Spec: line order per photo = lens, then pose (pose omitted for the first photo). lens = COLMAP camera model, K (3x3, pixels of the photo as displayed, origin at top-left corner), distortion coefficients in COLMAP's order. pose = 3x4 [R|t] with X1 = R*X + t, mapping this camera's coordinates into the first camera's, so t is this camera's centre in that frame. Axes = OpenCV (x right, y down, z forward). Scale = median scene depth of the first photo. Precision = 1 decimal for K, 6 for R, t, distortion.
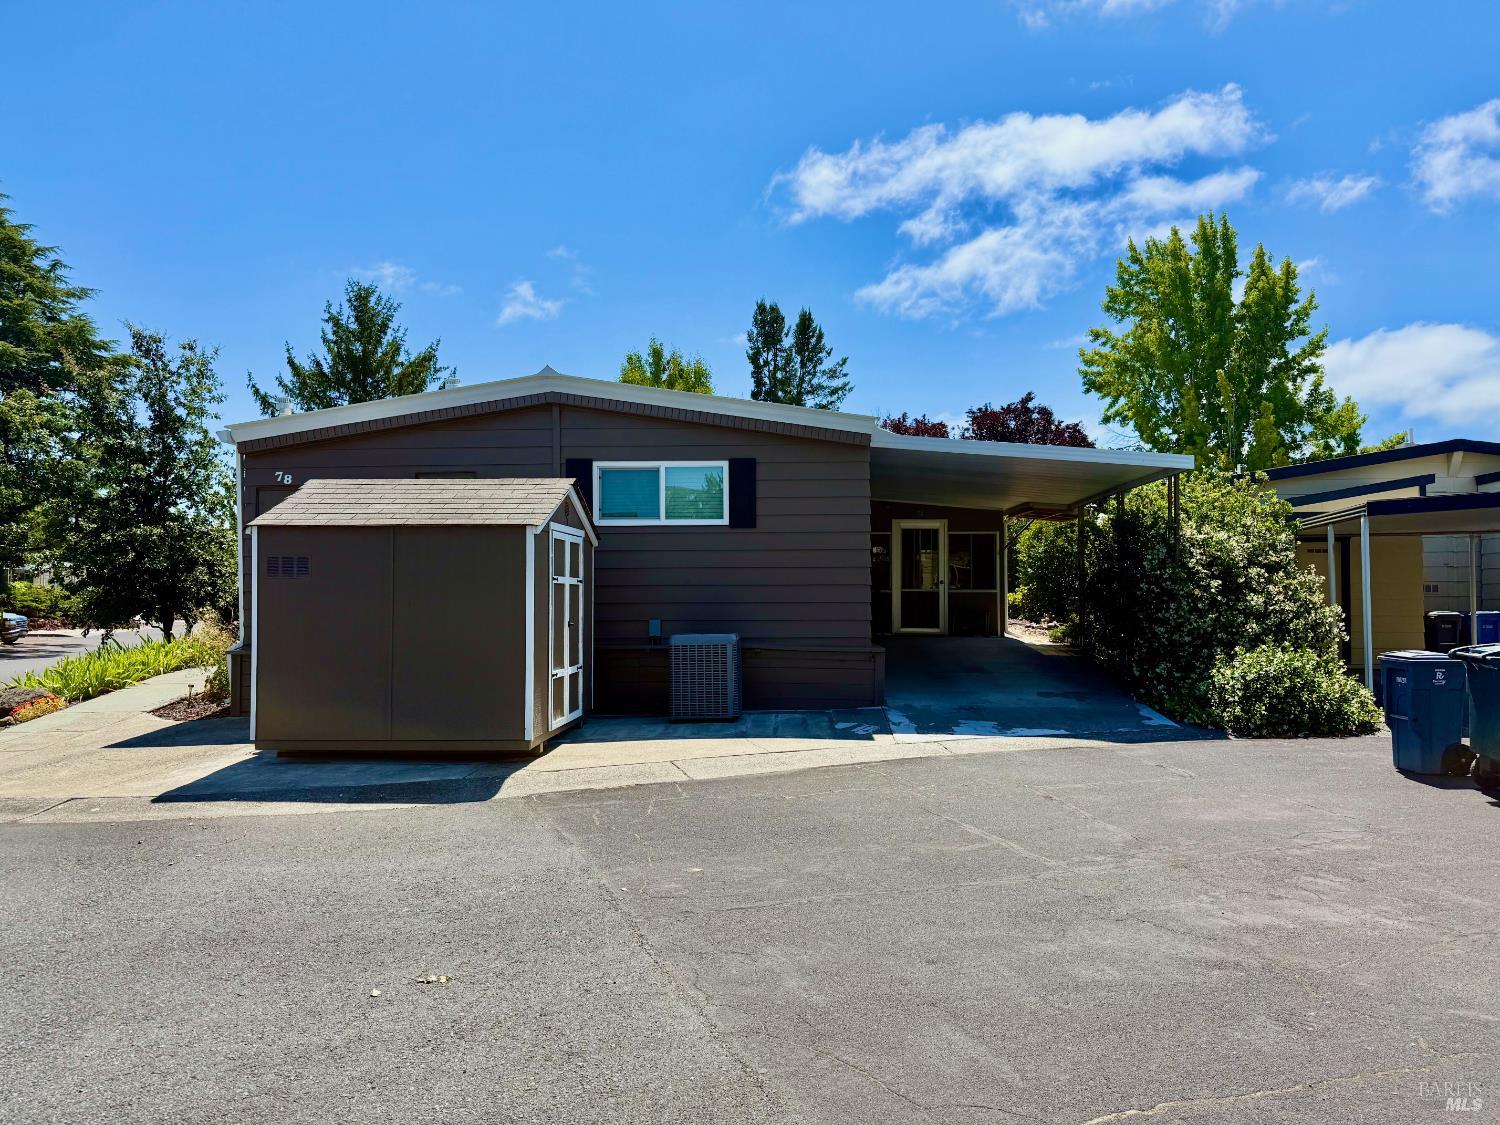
lens RADIAL K [[1029.6, 0, 750.0], [0, 1029.6, 562.5], [0, 0, 1]] dist [0.123891, -0.169702]
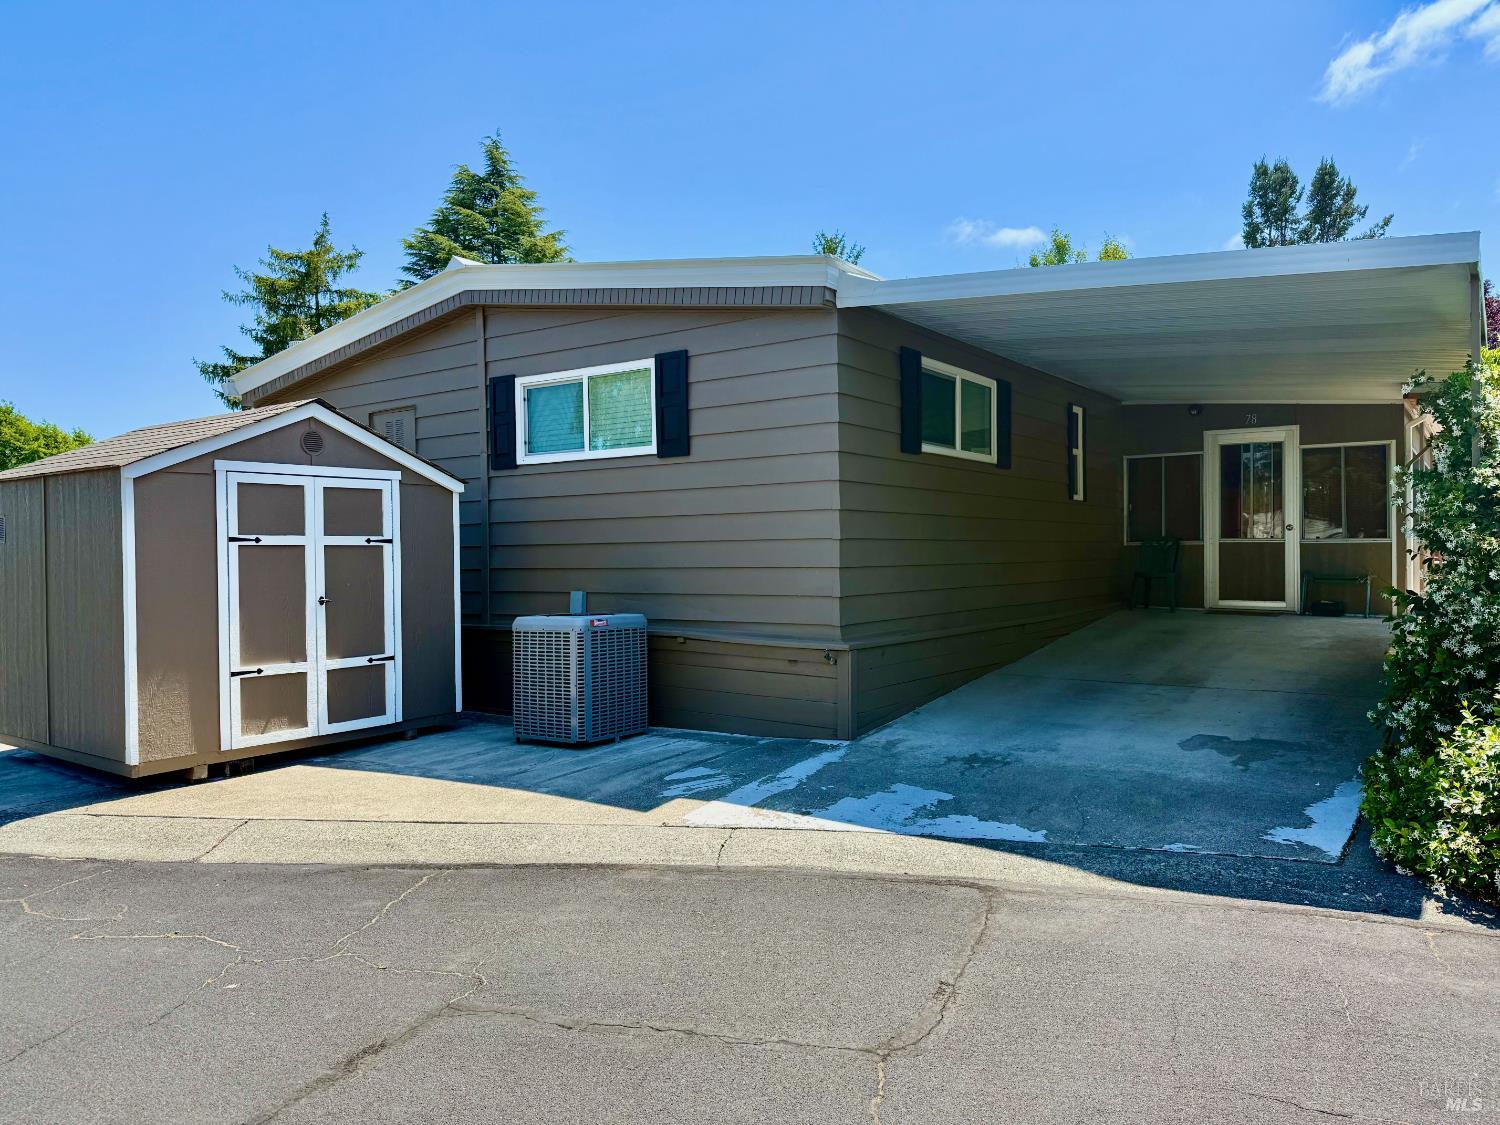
lens RADIAL K [[1029.6, 0, 750.0], [0, 1029.6, 562.5], [0, 0, 1]] dist [0.123891, -0.169702]
pose [[0.841612, -0.001922, -0.540079, 0.376875], [0.026996, 0.998893, 0.038513, 0.010190], [0.539408, -0.046993, 0.840733, 0.435912]]
